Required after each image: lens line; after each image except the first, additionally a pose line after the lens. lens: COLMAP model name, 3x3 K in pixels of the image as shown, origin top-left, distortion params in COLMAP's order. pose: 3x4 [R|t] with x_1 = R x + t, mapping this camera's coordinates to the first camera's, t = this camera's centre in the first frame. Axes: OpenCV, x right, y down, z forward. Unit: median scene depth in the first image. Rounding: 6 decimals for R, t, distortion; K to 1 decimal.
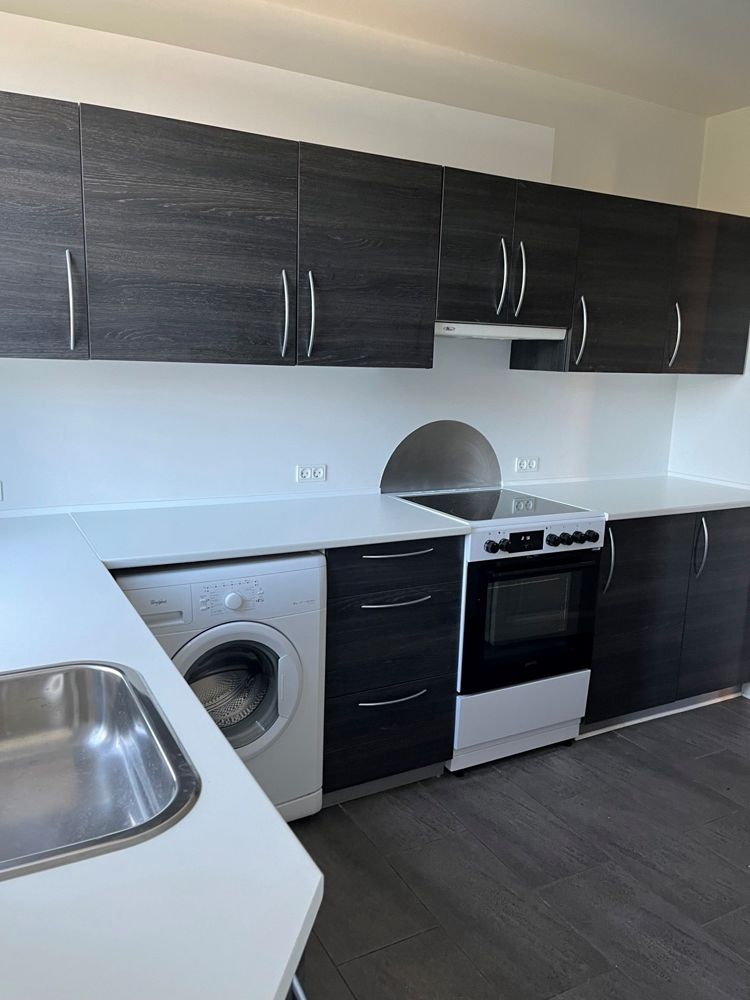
lens RADIAL K [[762.0, 0, 375.0], [0, 762.0, 500.0], [0, 0, 1]] dist [0.005305, 0.003856]
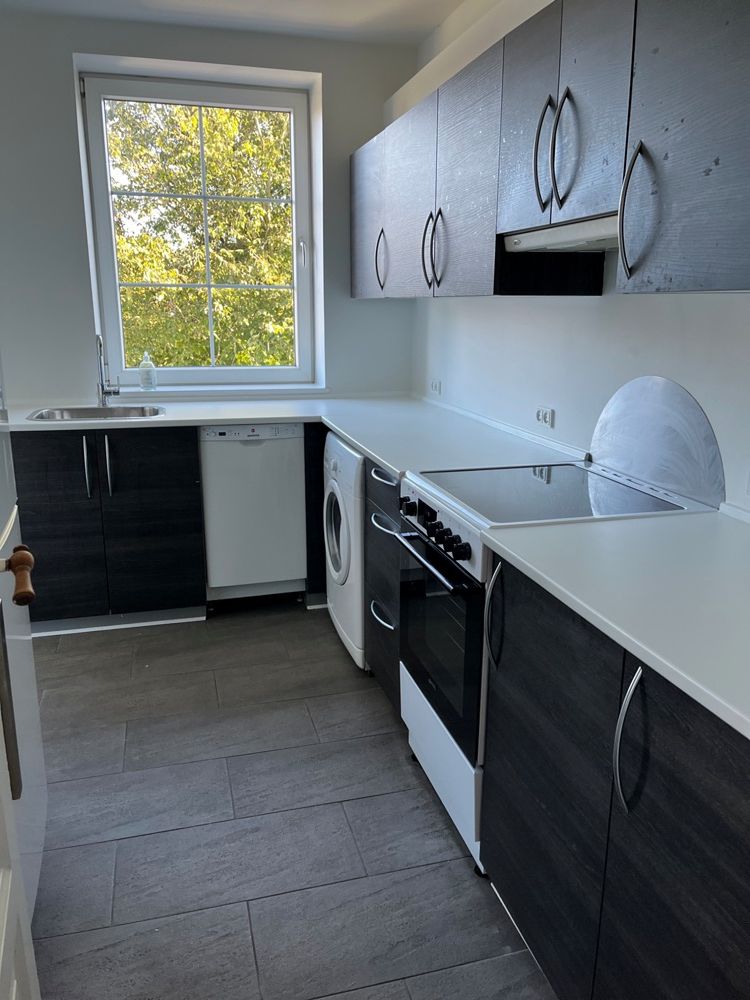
lens RADIAL K [[762.0, 0, 375.0], [0, 762.0, 500.0], [0, 0, 1]] dist [0.005305, 0.003856]
pose [[-0.226465, 0.217317, -0.949467, 1.074937], [-0.182592, 0.948039, 0.260542, -0.179925], [0.956752, 0.232368, -0.175017, 1.232580]]
